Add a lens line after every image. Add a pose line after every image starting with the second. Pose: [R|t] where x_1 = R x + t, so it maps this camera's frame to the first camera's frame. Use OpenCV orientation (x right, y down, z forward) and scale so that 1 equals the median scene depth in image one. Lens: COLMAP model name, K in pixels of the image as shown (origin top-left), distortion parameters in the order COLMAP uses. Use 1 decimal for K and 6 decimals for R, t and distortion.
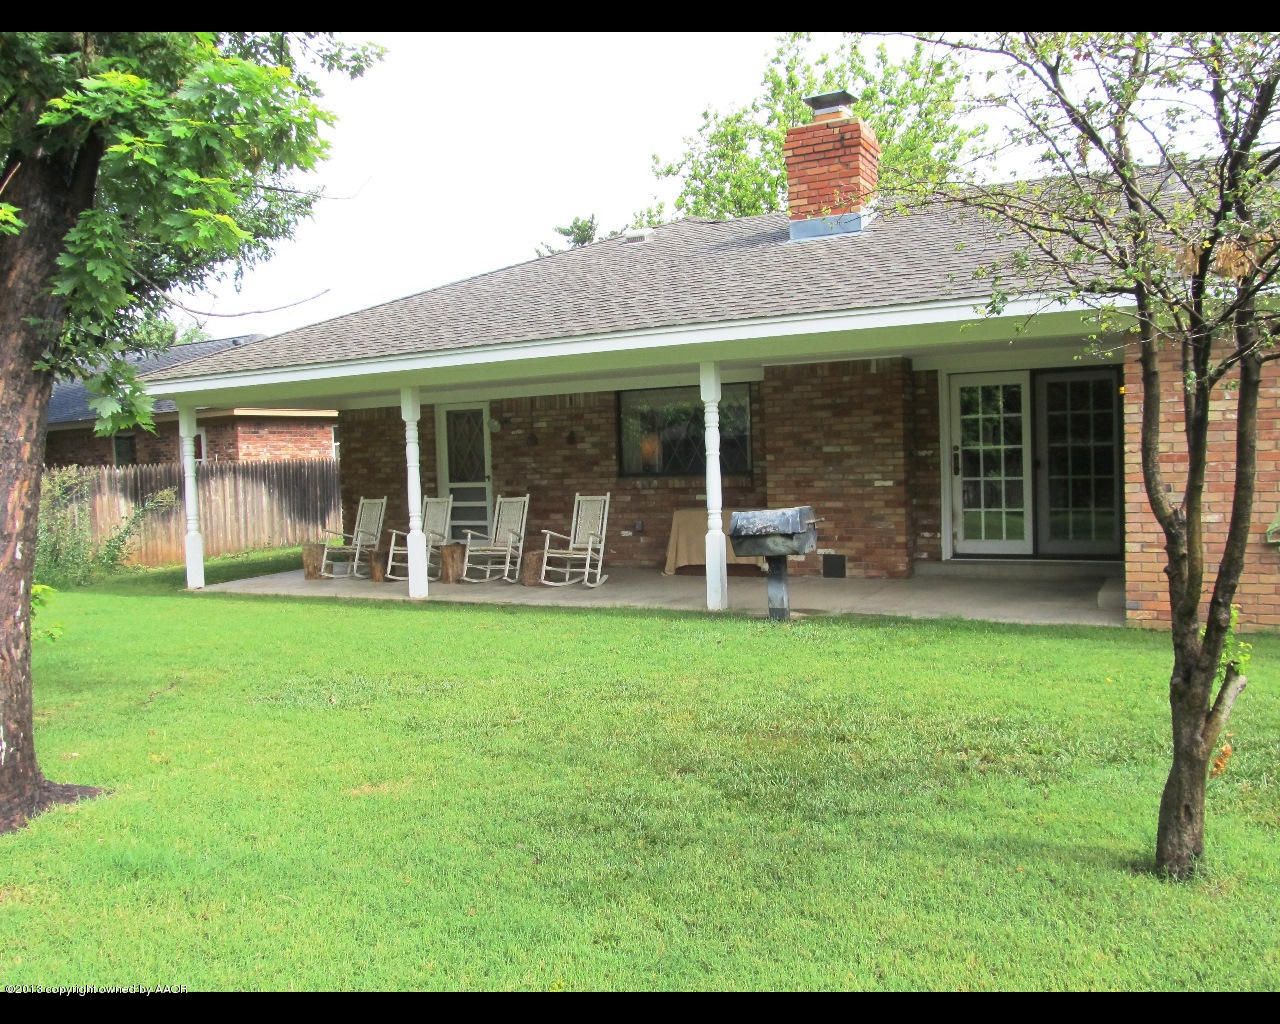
lens RADIAL K [[1069.1, 0, 633.4], [0, 1069.1, 510.6], [0, 0, 1]] dist [-0.062040, 0.001683]
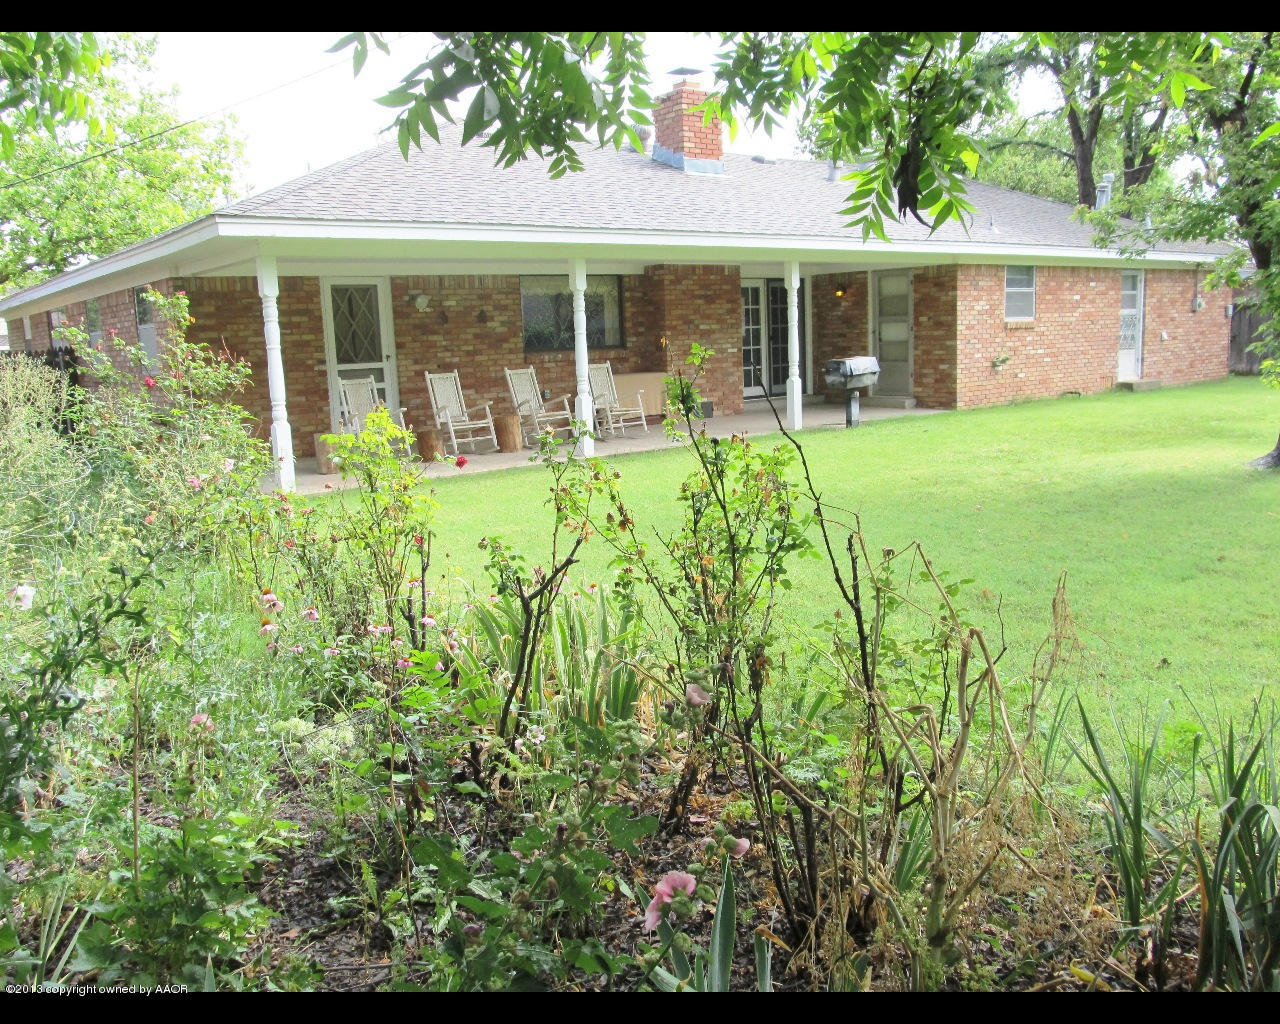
lens RADIAL K [[1069.1, 0, 633.4], [0, 1069.1, 510.6], [0, 0, 1]] dist [-0.062040, 0.001683]
pose [[0.402569, -0.129925, 0.906122, -1.011623], [0.075524, 0.991215, 0.108573, 0.020214], [-0.912269, 0.024726, 0.408845, 0.443312]]
